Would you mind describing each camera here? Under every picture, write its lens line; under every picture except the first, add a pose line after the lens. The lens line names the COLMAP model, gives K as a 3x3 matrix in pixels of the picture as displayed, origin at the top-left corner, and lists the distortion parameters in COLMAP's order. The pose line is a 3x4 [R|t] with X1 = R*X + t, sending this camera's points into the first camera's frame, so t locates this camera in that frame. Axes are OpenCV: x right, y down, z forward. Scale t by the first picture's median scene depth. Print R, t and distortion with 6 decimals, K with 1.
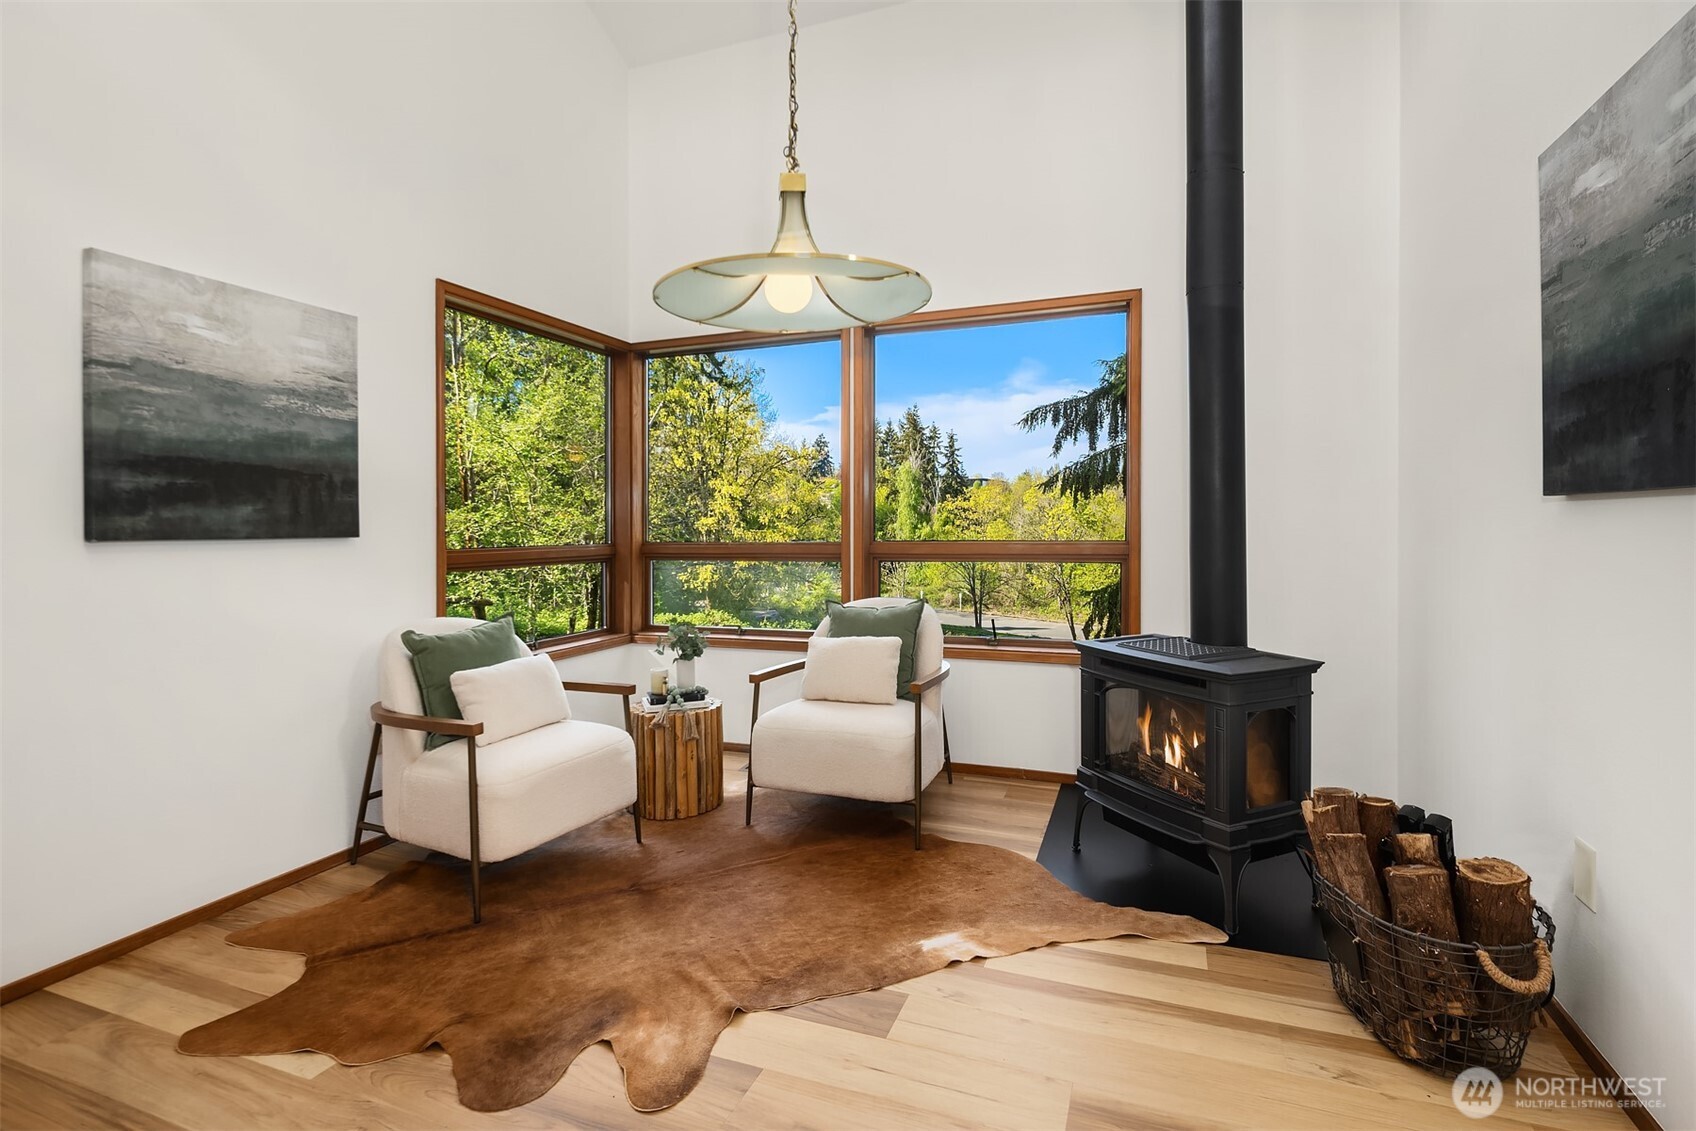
lens RADIAL K [[825.7, 0, 847.6], [0, 825.7, 546.4], [0, 0, 1]] dist [-0.002112, -0.000582]
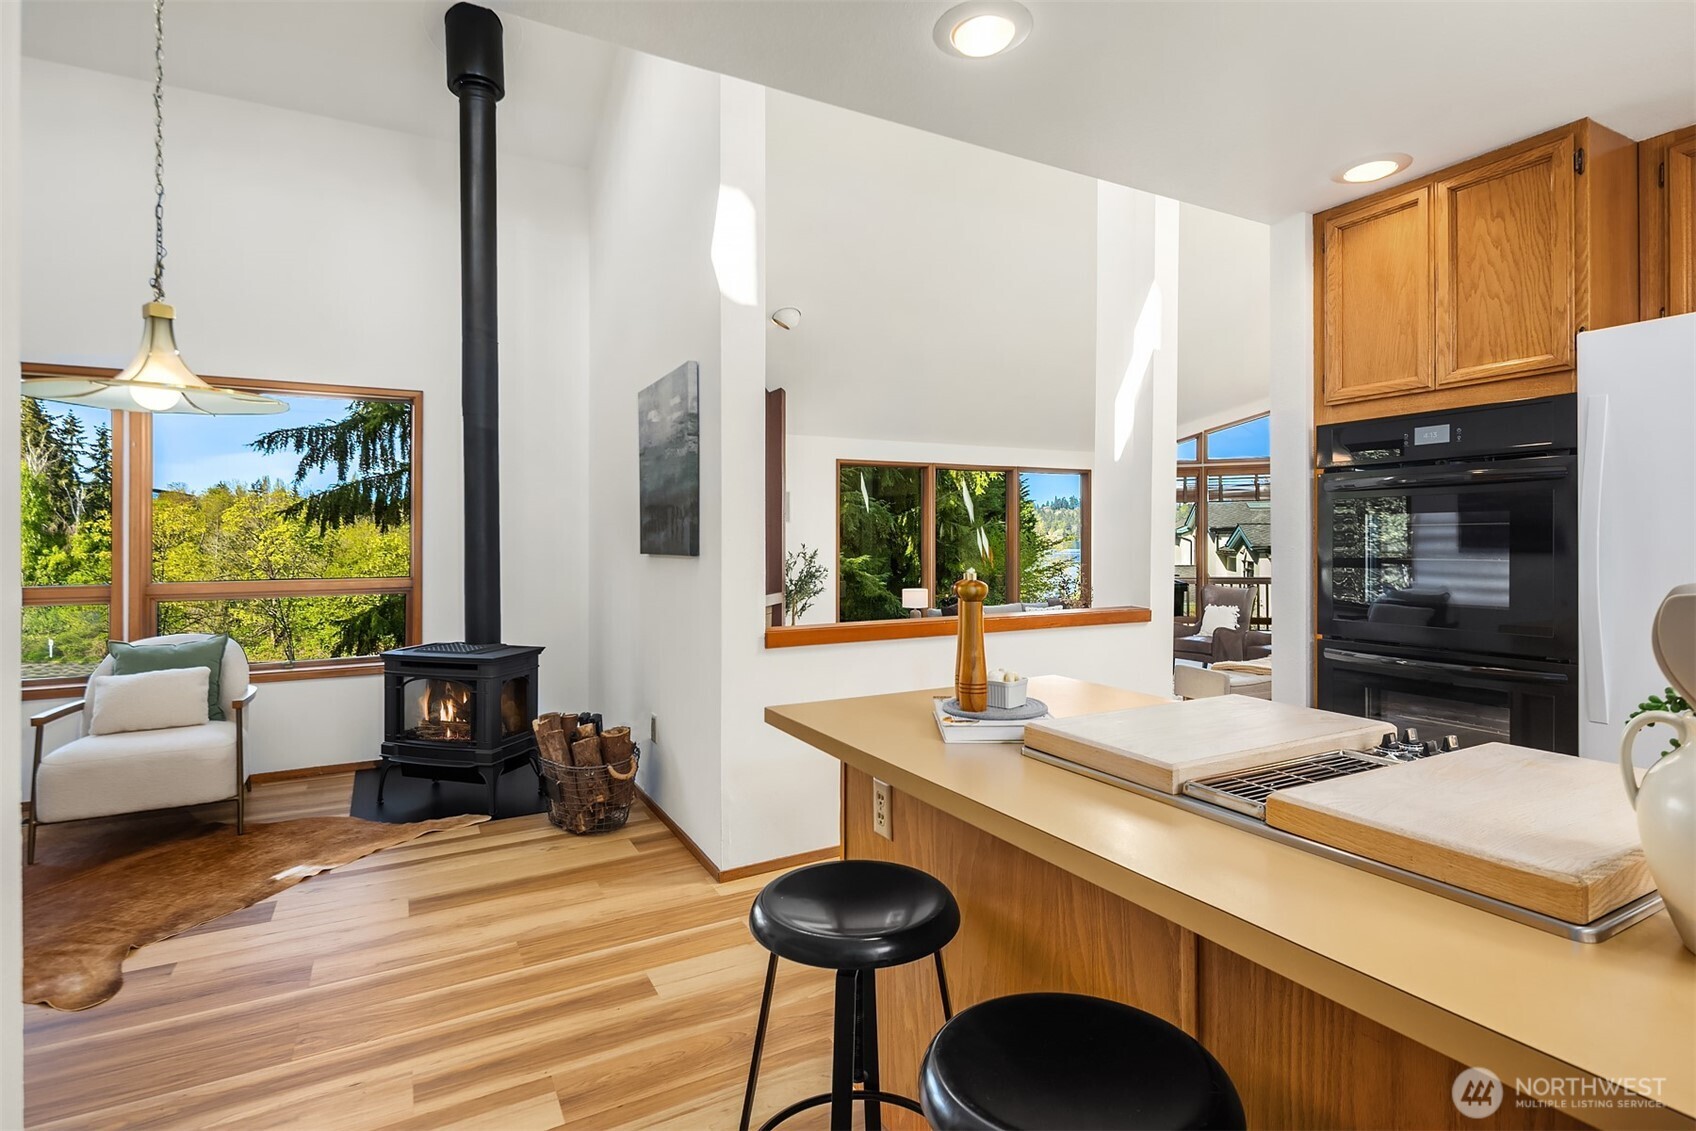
lens RADIAL K [[819.1, 0, 847.7], [0, 819.1, 504.7], [0, 0, 1]] dist [0.002940, 0.000562]
pose [[0.649775, 0.034720, 0.759333, -0.291404], [0.024401, 0.997489, -0.066491, -0.023281], [-0.759735, 0.061733, 0.647296, -0.547964]]
